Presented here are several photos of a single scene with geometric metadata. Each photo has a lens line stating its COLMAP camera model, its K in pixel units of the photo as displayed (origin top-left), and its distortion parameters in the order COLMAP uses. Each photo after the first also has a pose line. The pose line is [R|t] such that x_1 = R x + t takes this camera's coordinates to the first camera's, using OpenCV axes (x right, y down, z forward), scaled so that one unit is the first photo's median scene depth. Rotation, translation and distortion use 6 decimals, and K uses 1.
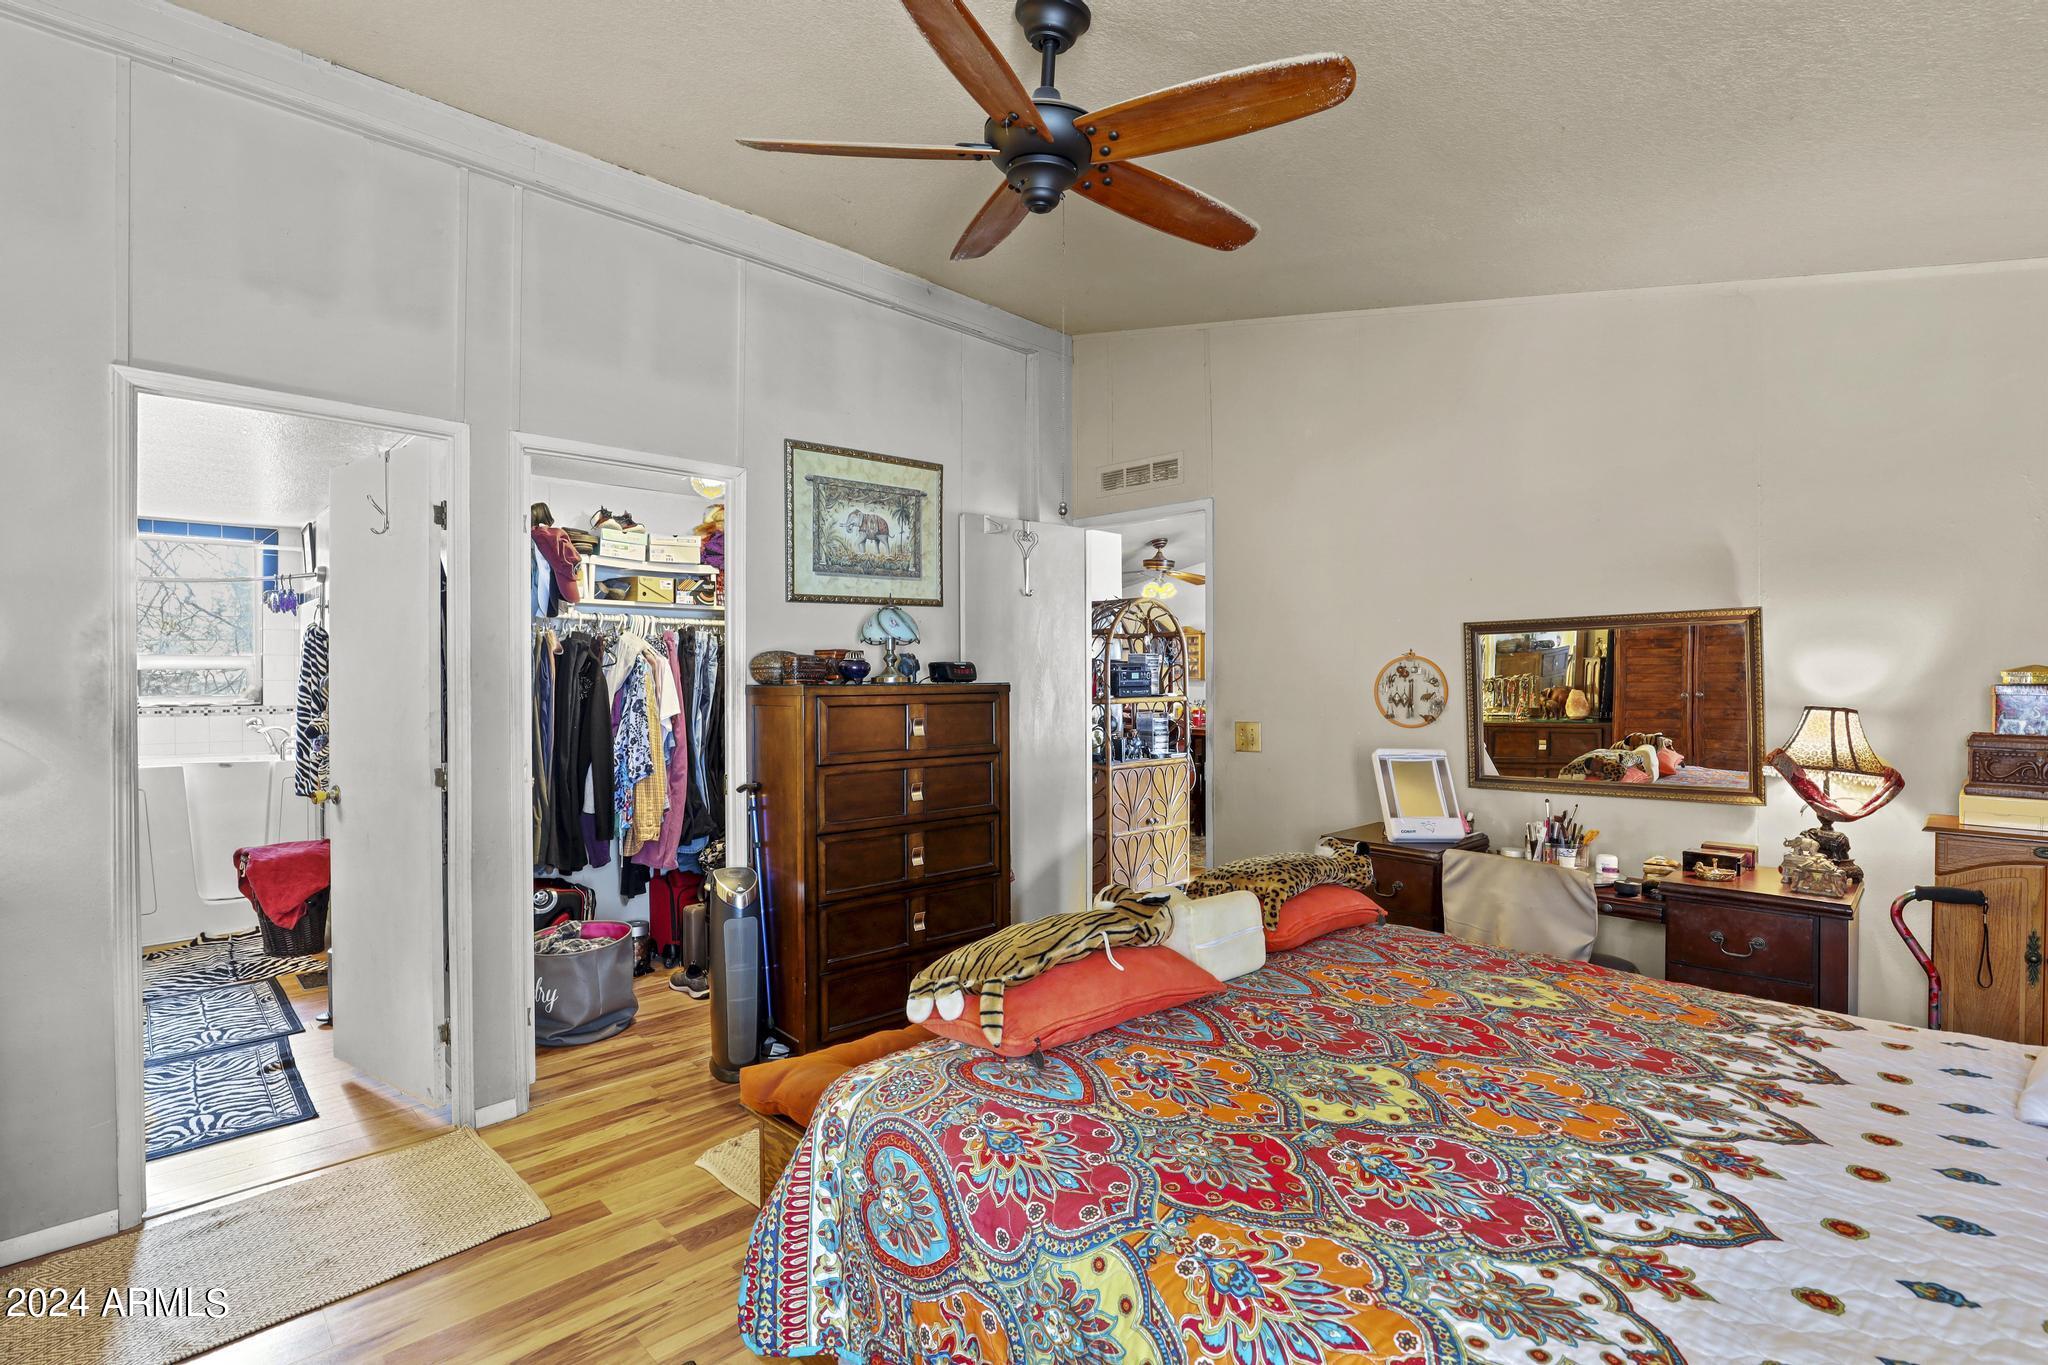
lens RADIAL K [[942.2, 0, 1026.3], [0, 942.2, 675.8], [0, 0, 1]] dist [-0.000710, -0.000027]
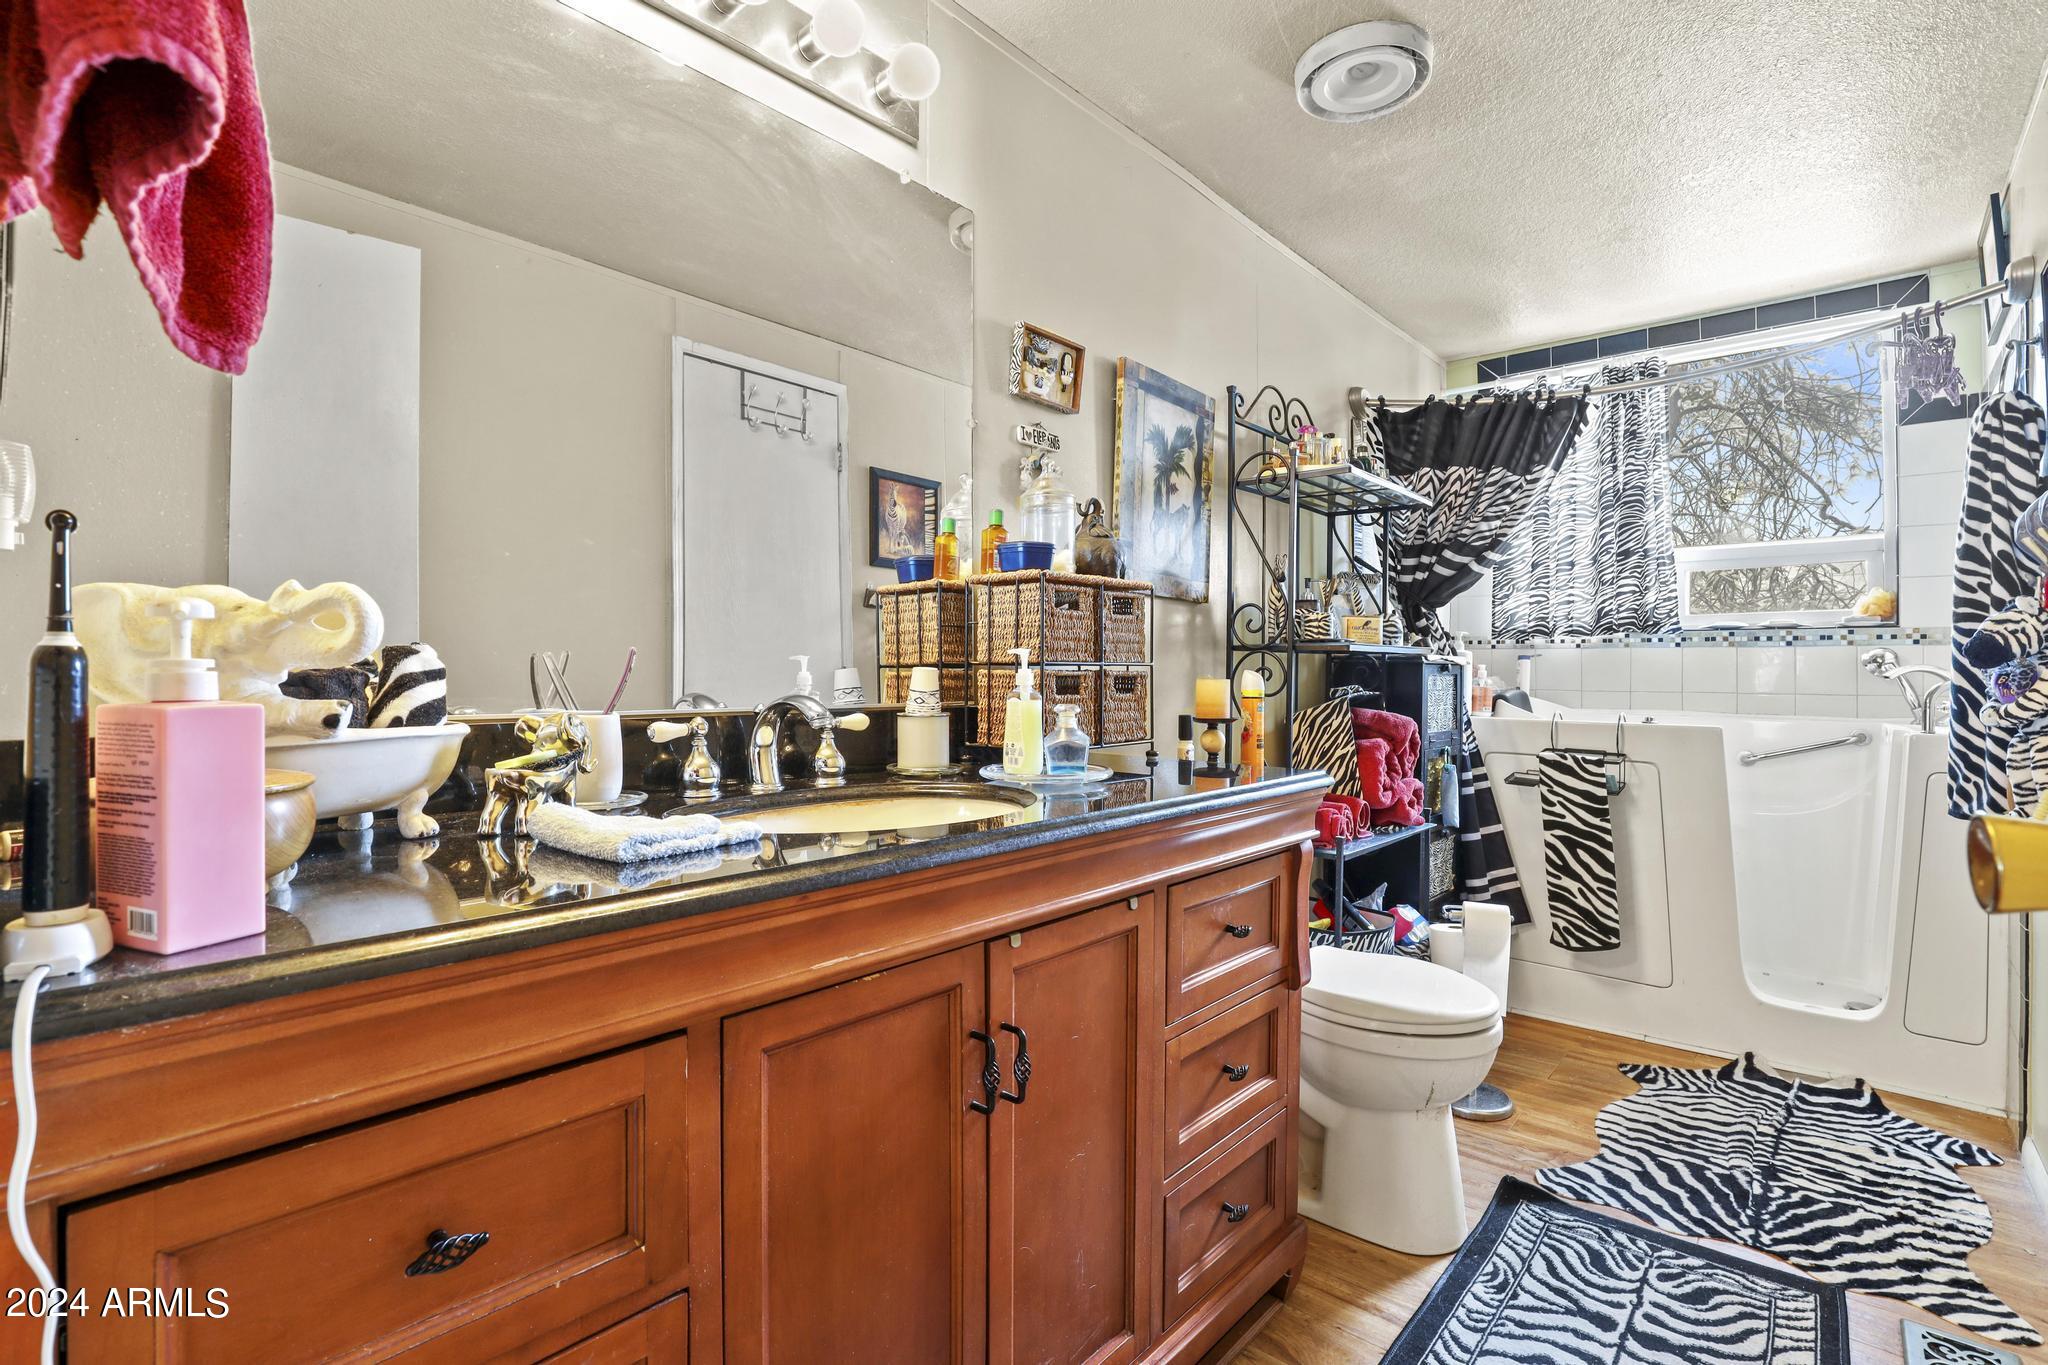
lens RADIAL K [[942.2, 0, 1027.1], [0, 942.2, 680.5], [0, 0, 1]] dist [-0.000710, -0.000027]
pose [[0.089067, 0.007192, -0.996000, -0.399585], [-0.009661, 0.999933, 0.006357, 0.069673], [0.995979, 0.009056, 0.089131, 0.560096]]
